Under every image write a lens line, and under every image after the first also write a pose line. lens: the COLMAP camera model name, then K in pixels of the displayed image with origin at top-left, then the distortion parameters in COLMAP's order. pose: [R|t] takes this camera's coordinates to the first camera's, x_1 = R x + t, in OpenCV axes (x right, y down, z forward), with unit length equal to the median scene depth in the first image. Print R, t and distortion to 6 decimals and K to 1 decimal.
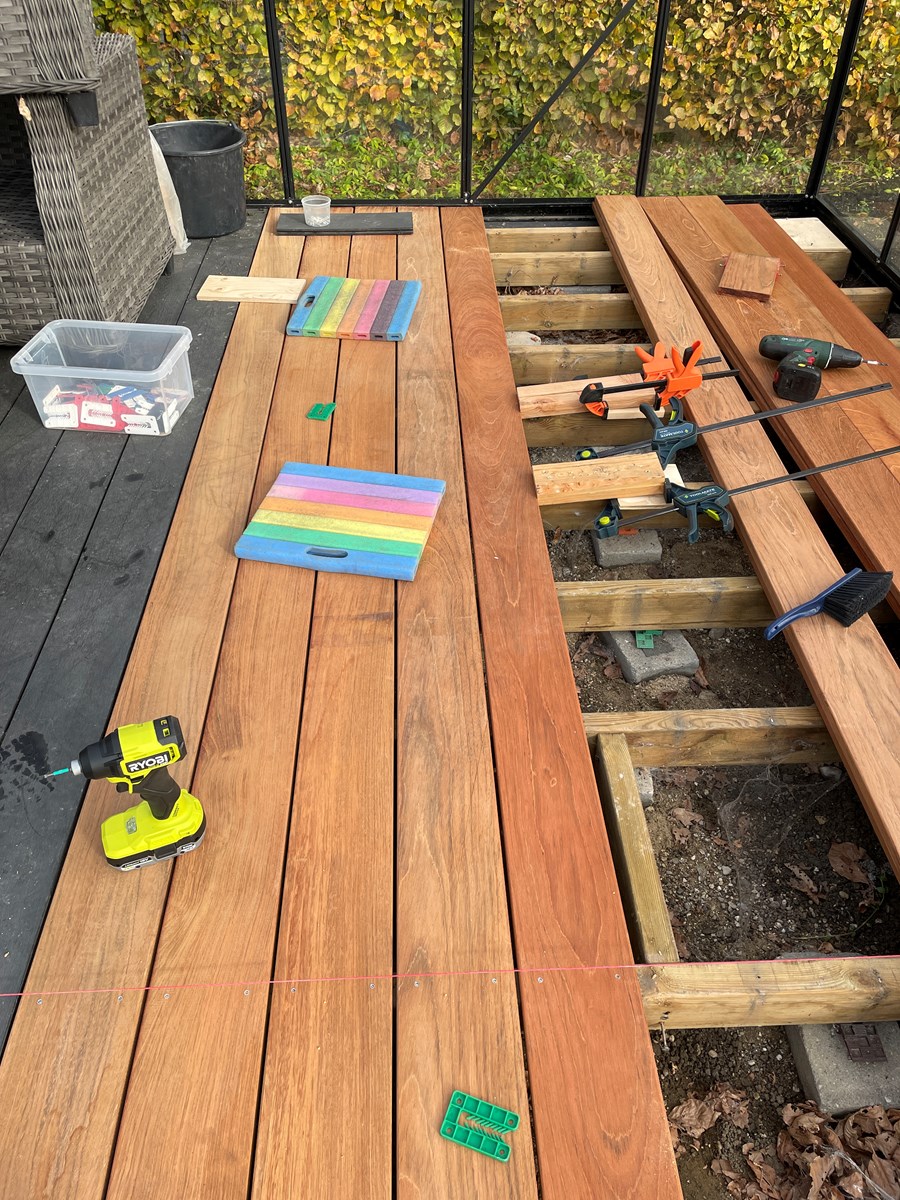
lens RADIAL K [[903.9, 0, 455.2], [0, 903.9, 602.6], [0, 0, 1]] dist [0.073544, -0.106092]
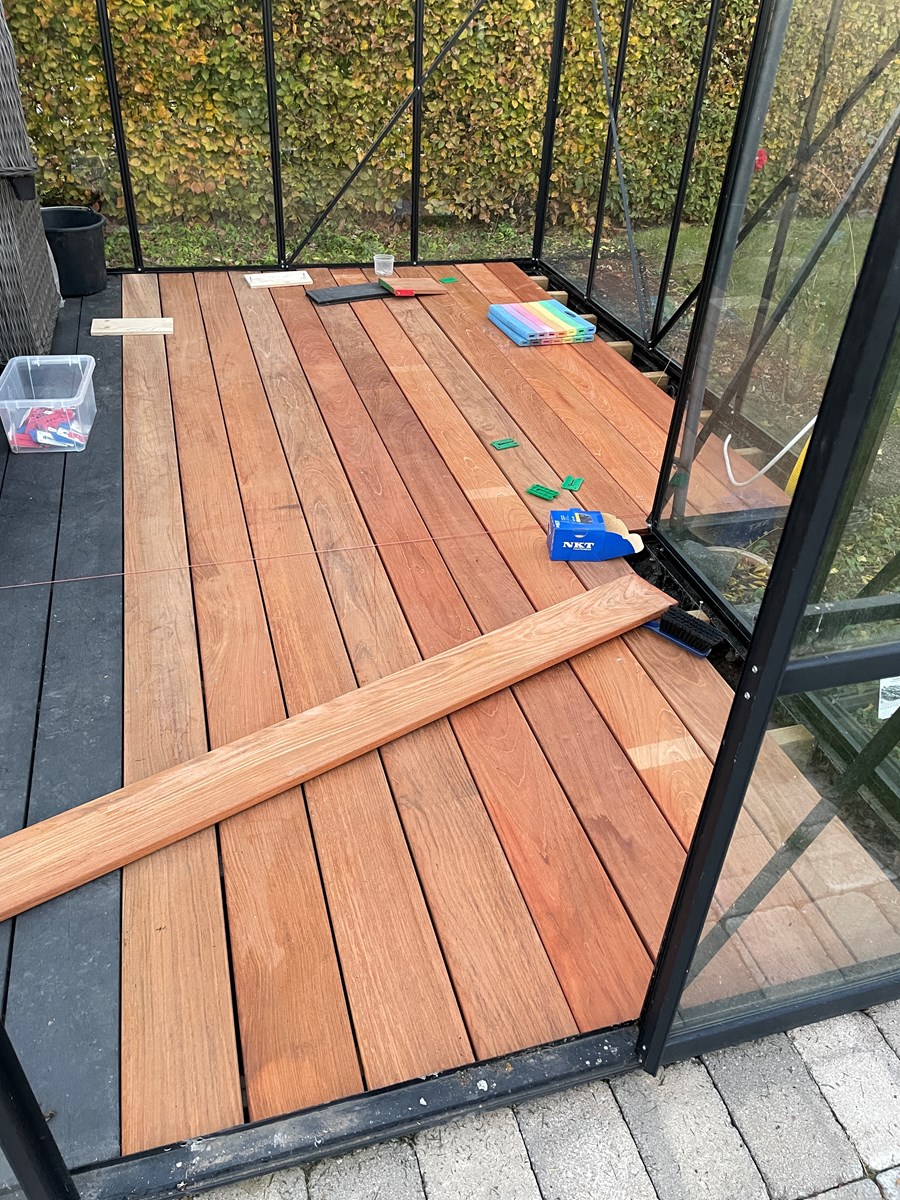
lens RADIAL K [[903.9, 0, 455.2], [0, 903.9, 602.6], [0, 0, 1]] dist [0.073544, -0.106092]
pose [[0.970195, -0.101597, 0.219999, -0.077638], [0.122665, 0.988863, -0.084287, 0.155494], [-0.208985, 0.108761, 0.971852, -0.232463]]
